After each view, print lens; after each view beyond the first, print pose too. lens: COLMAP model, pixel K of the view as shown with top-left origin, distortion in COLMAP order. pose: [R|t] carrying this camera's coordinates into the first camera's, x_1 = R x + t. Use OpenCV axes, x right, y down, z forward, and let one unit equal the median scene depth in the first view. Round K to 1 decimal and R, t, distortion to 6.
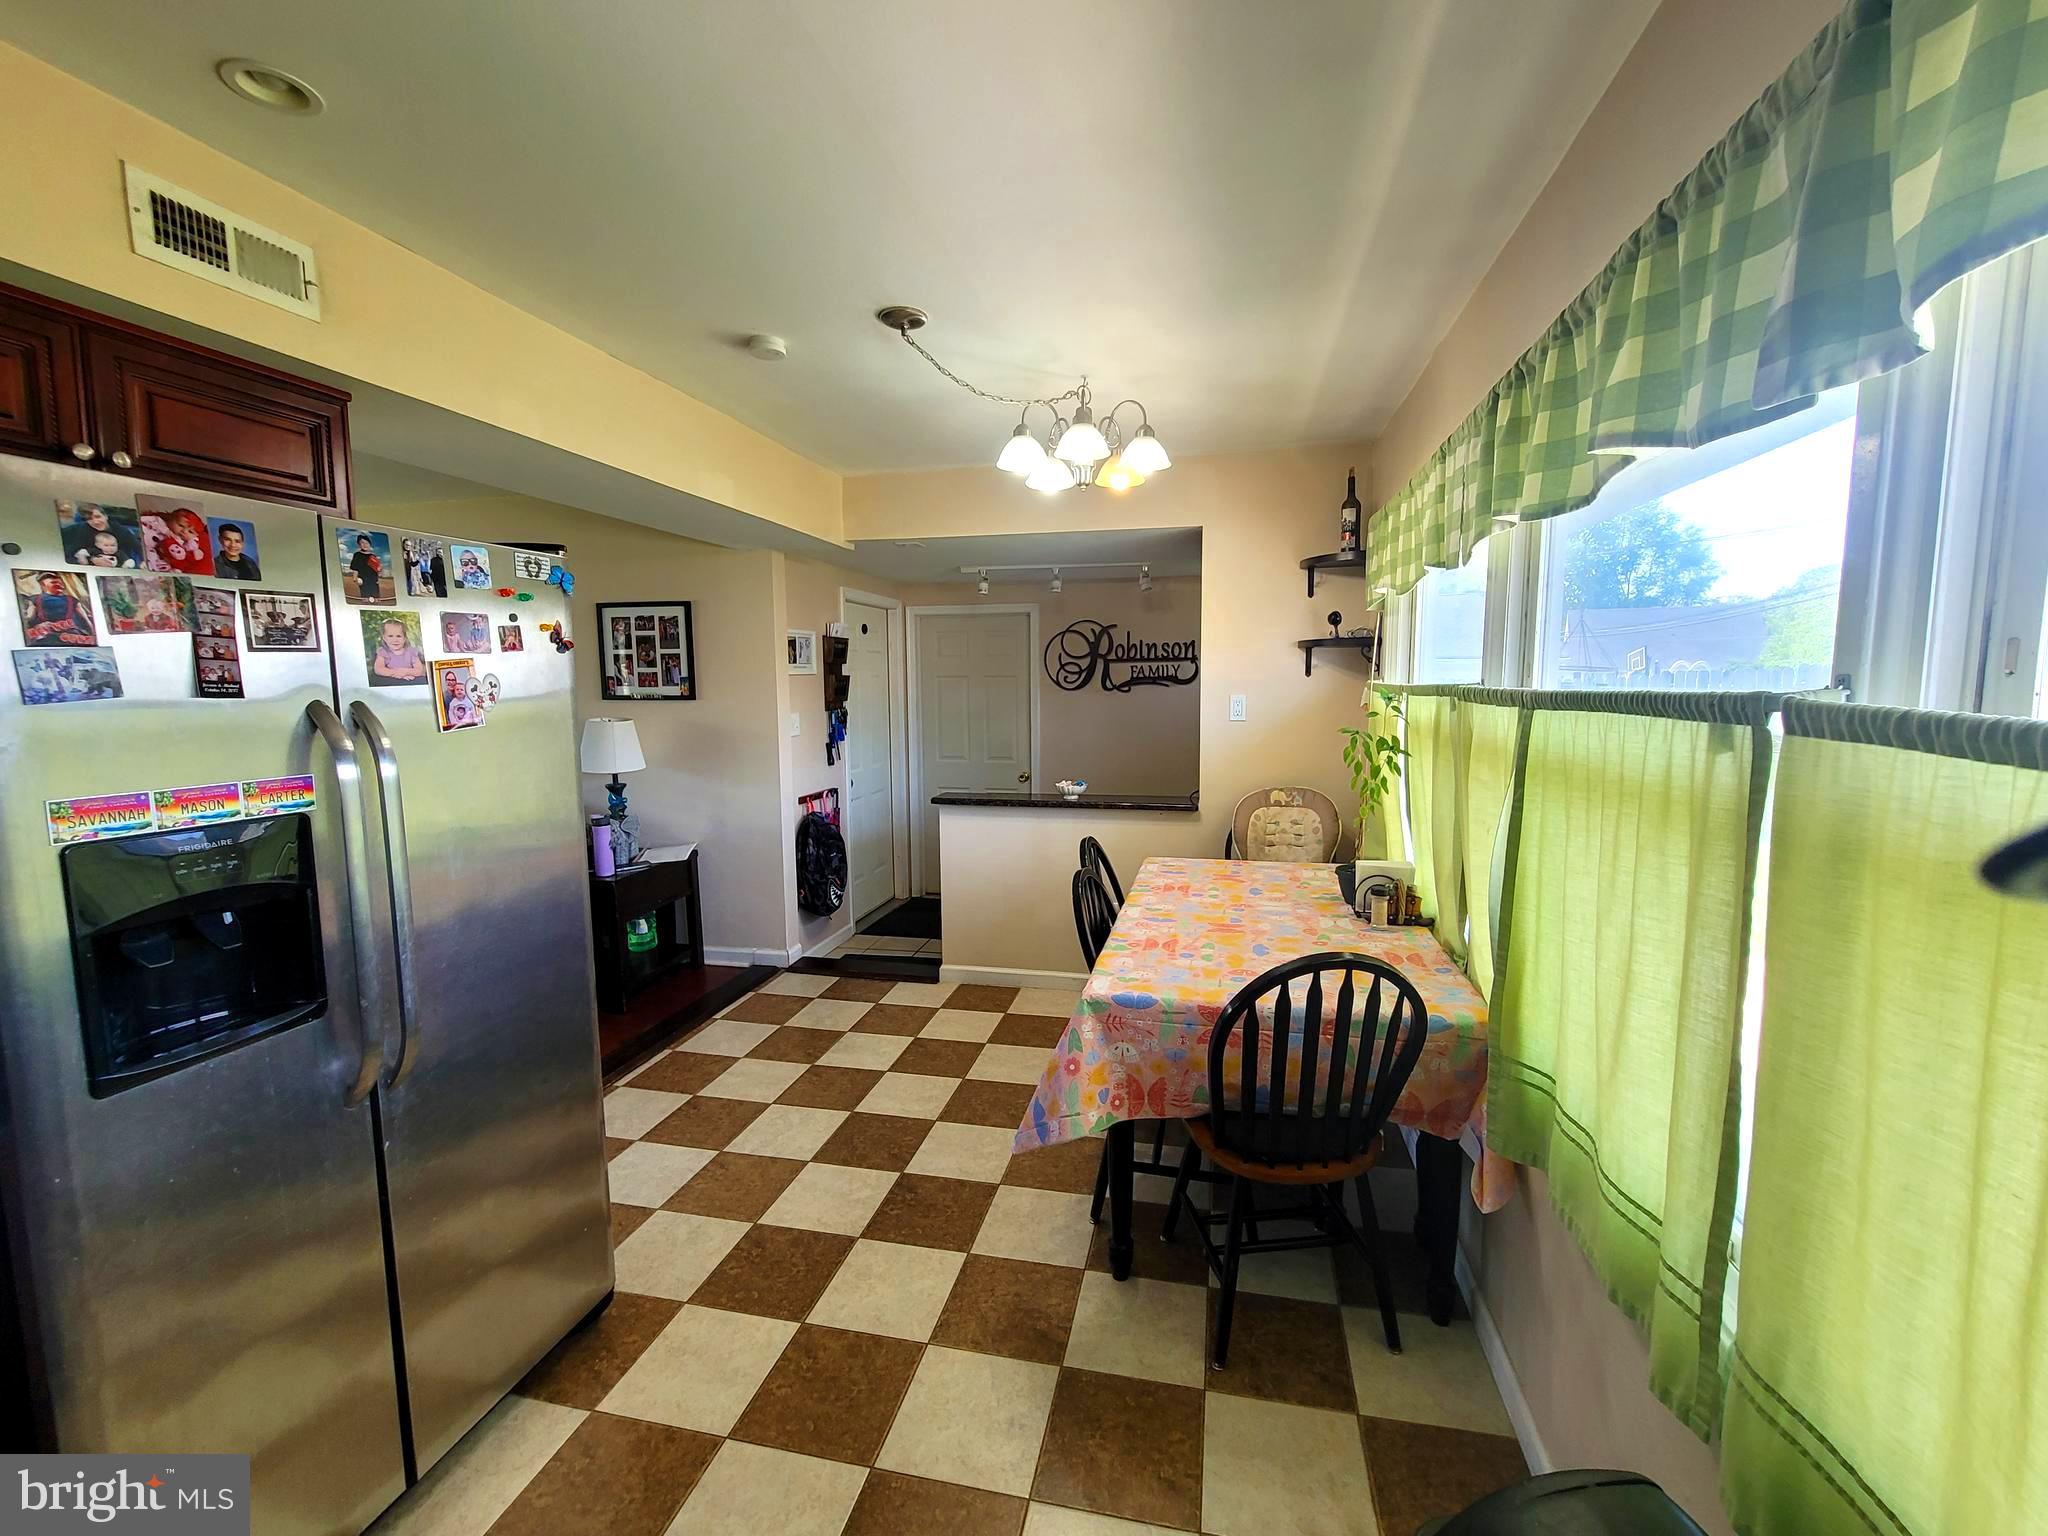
lens RADIAL K [[834.0, 0, 1033.9], [0, 834.0, 767.8], [0, 0, 1]] dist [0.001017, 0.000568]
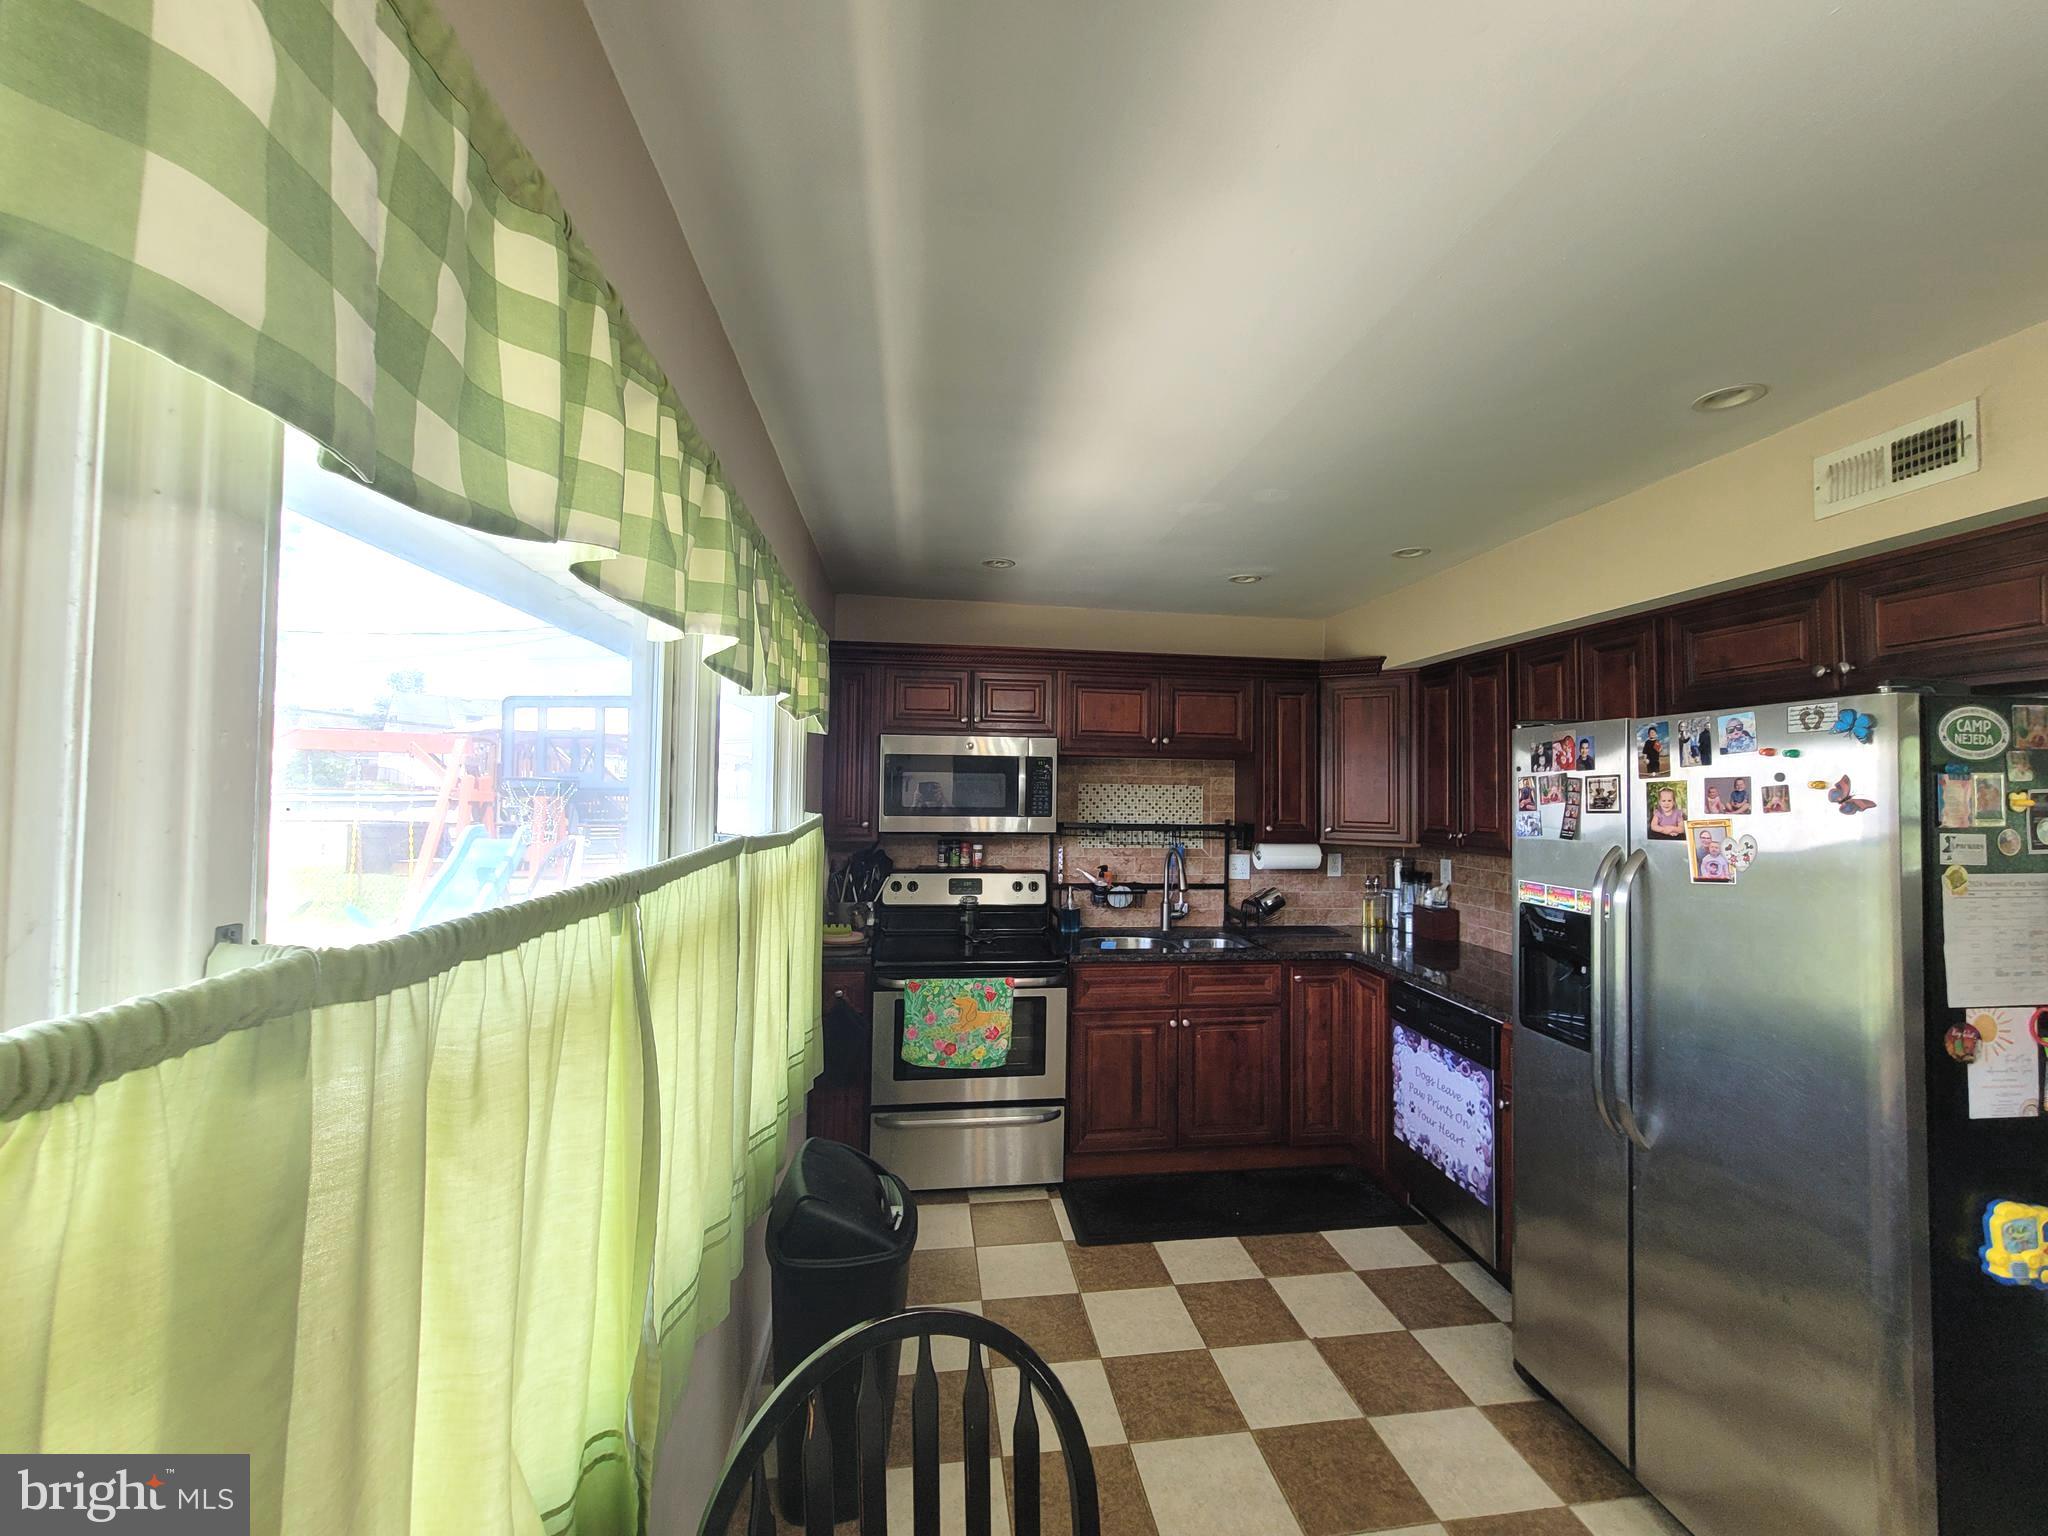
lens RADIAL K [[834.0, 0, 1048.2], [0, 834.0, 766.0], [0, 0, 1]] dist [0.001017, 0.000568]
pose [[-0.930321, -0.018106, -0.366300, 0.588549], [-0.047619, 0.996289, 0.071695, -0.265814], [0.363643, 0.084143, -0.927731, 1.895720]]
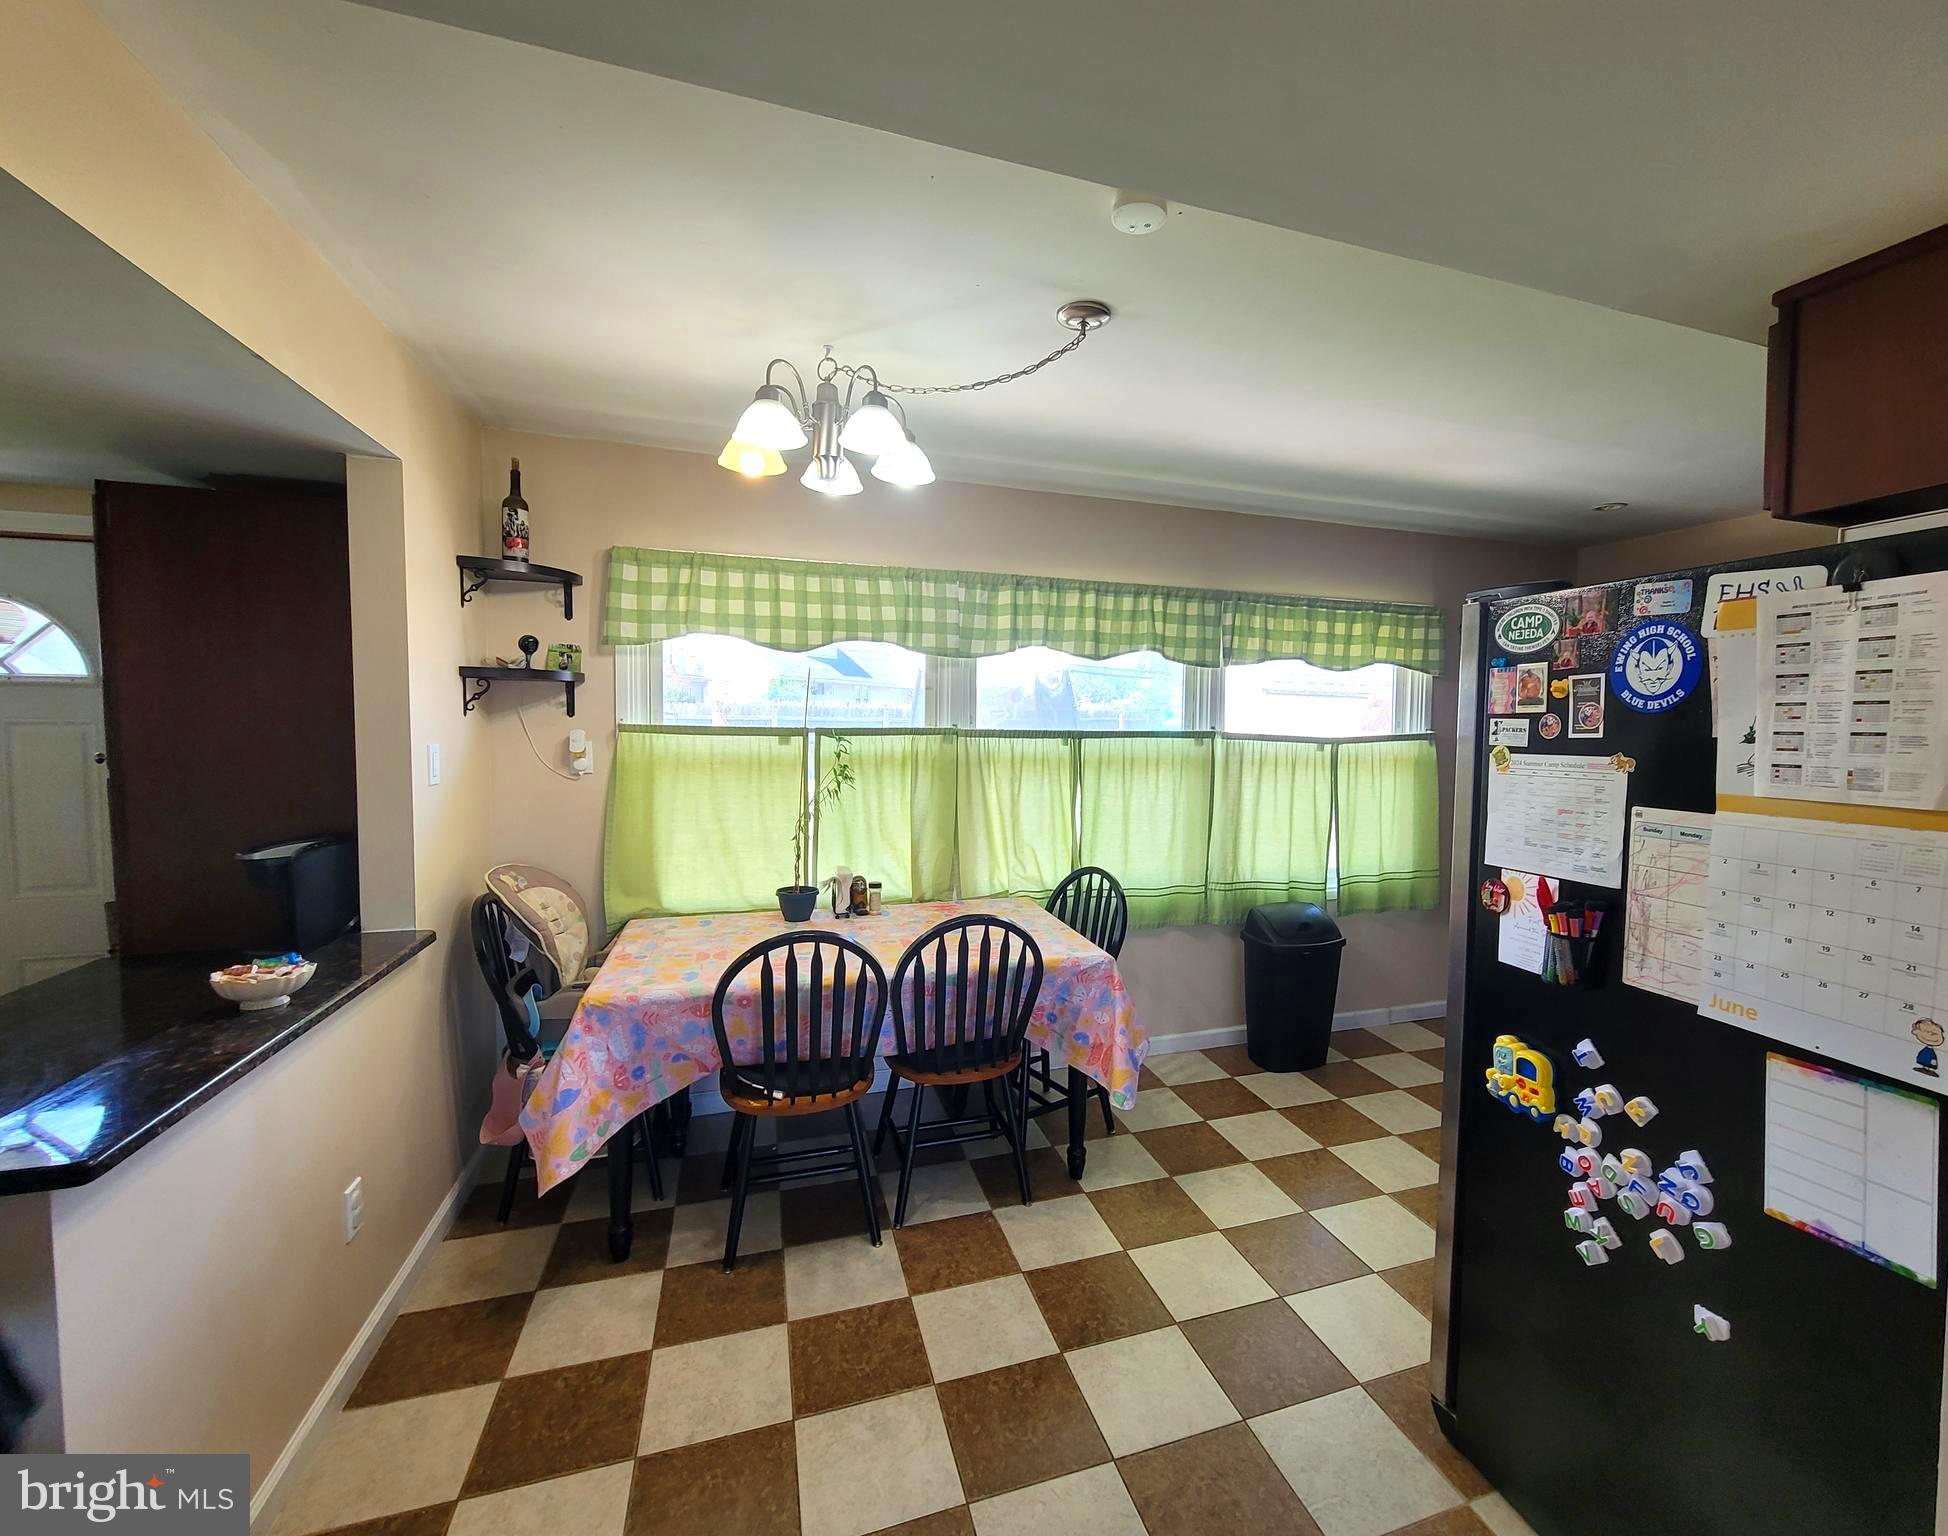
lens RADIAL K [[831.7, 0, 1033.1], [0, 831.7, 762.7], [0, 0, 1]] dist [-0.000958, 0.000603]
pose [[-0.519809, -0.043476, 0.853176, -1.489214], [0.079377, 0.991926, 0.098908, -0.270596], [-0.850587, 0.119136, -0.512160, 2.538212]]
